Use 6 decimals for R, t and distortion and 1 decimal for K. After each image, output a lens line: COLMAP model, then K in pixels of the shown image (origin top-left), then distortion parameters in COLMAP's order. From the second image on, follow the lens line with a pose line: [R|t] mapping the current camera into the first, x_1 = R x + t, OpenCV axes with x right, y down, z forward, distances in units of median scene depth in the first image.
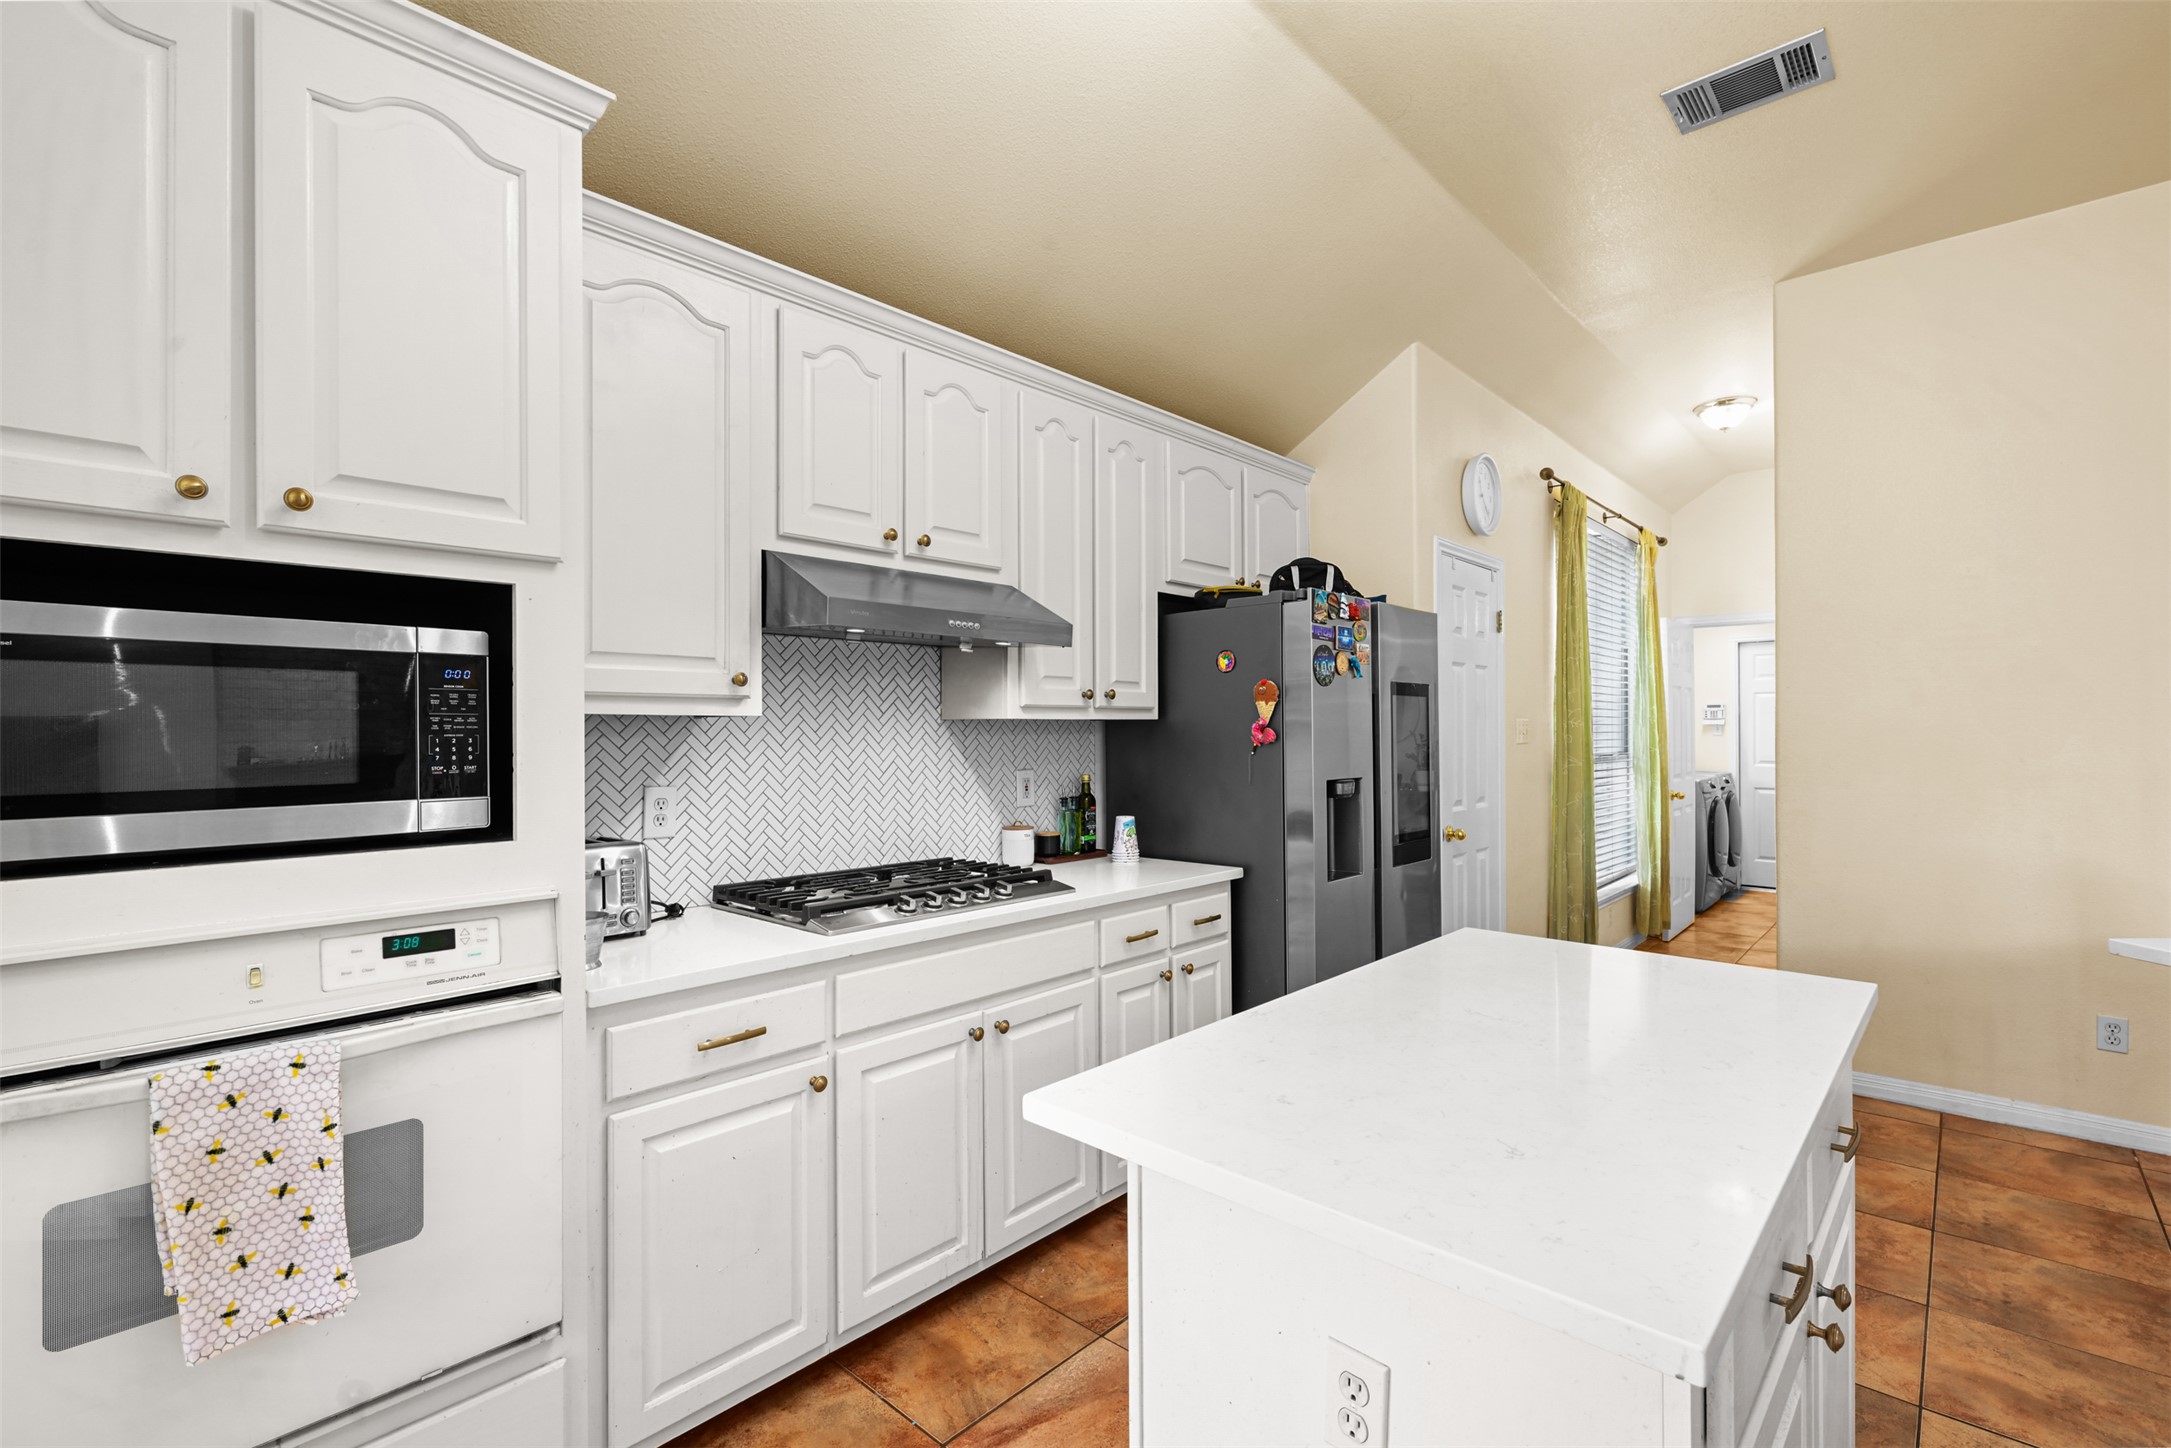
lens RADIAL K [[977.1, 0, 1088.5], [0, 977.1, 722.7], [0, 0, 1]] dist [-0.001426, -0.000090]
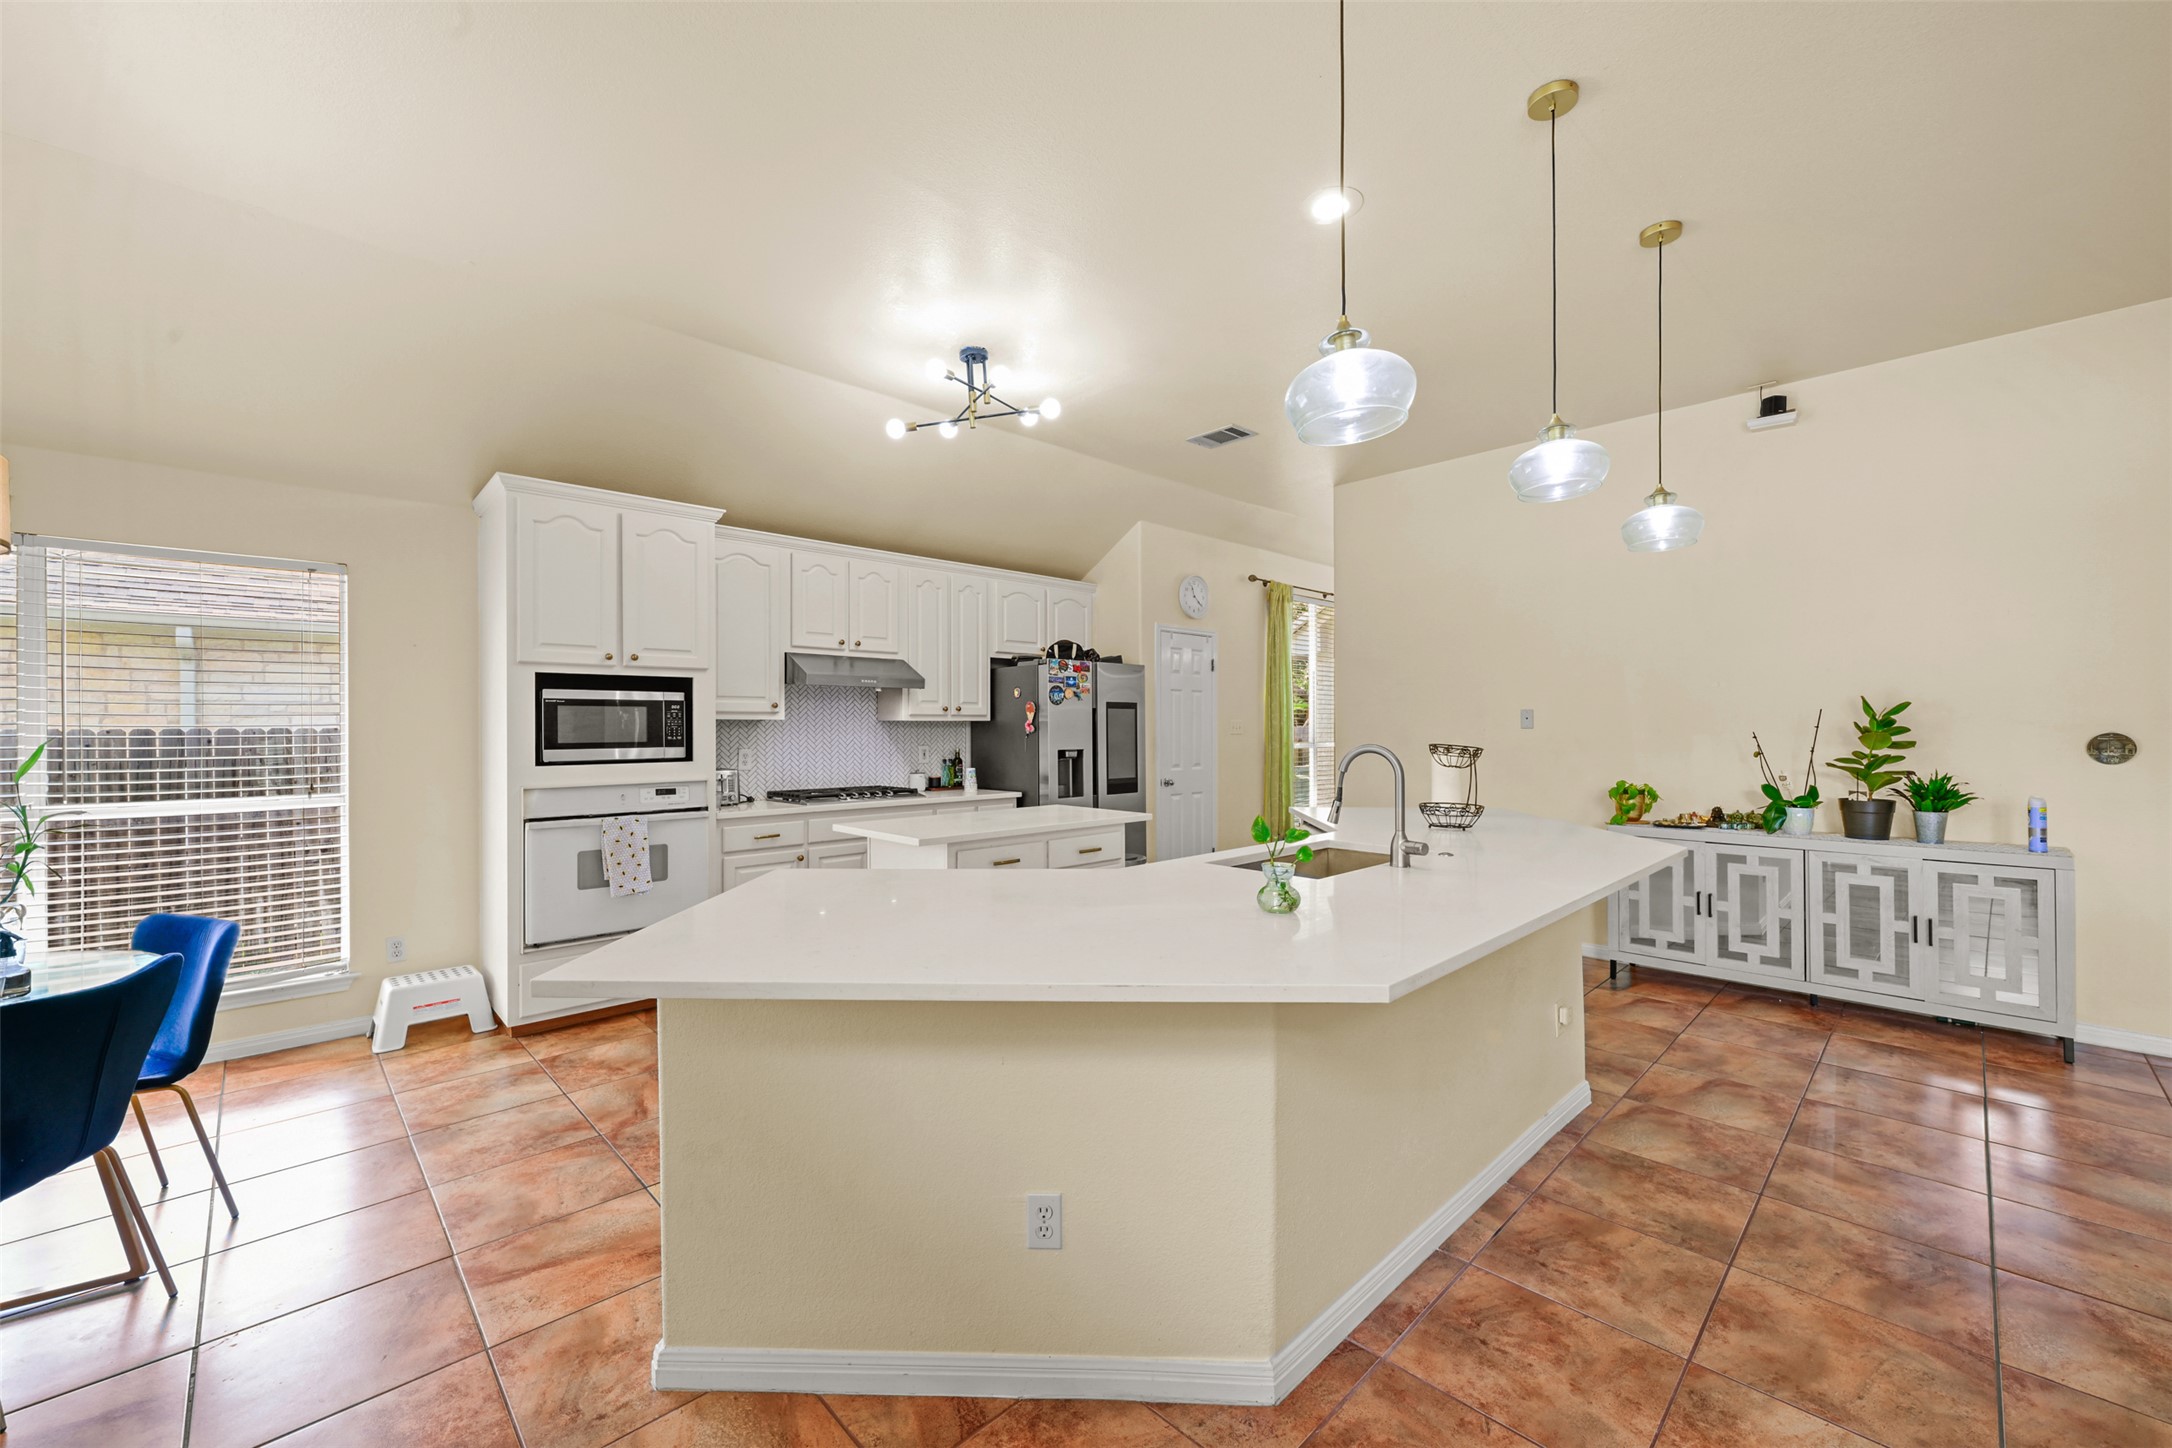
lens RADIAL K [[857.0, 0, 1084.2], [0, 857.0, 718.0], [0, 0, 1]] dist [-0.001155, 0.000643]
pose [[0.997987, -0.000678, -0.063417, 0.466855], [0.000457, 0.999994, -0.003505, -0.003245], [0.063419, 0.003469, 0.997981, -0.930488]]
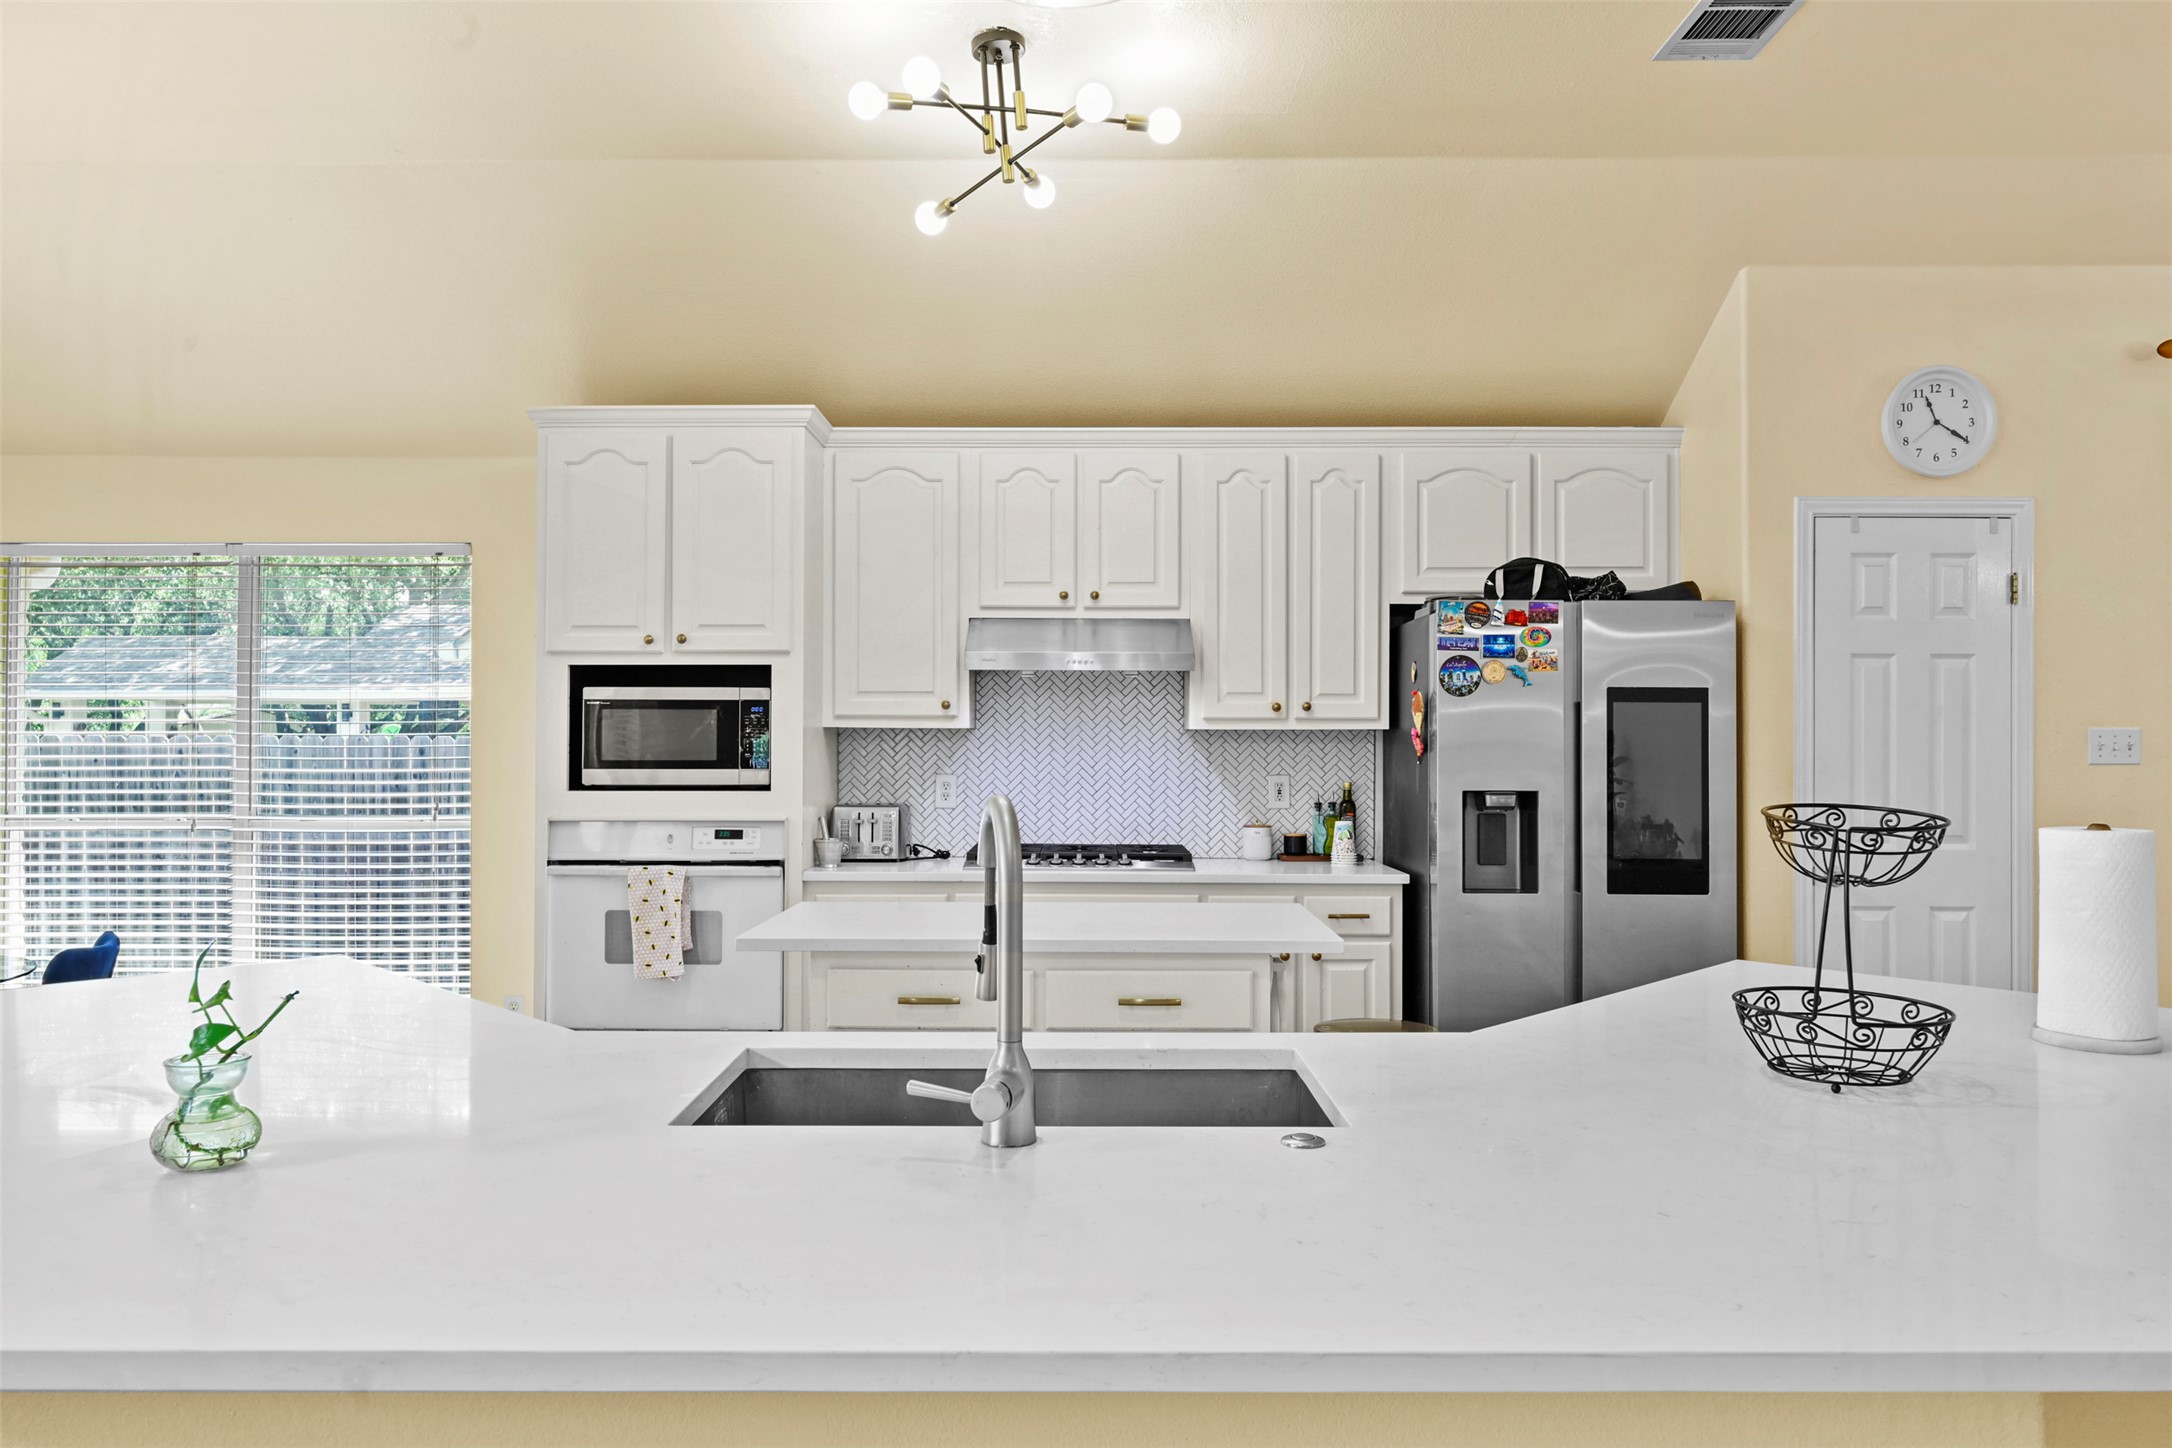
lens RADIAL K [[1440.6, 0, 1064.5], [0, 1440.6, 714.8], [0, 0, 1]] dist [-0.003181, 0.001606]
pose [[0.669601, -0.007251, -0.742686, 1.193111], [0.000415, 0.999956, -0.009389, -0.005476], [0.742721, 0.005978, 0.669574, -0.322233]]
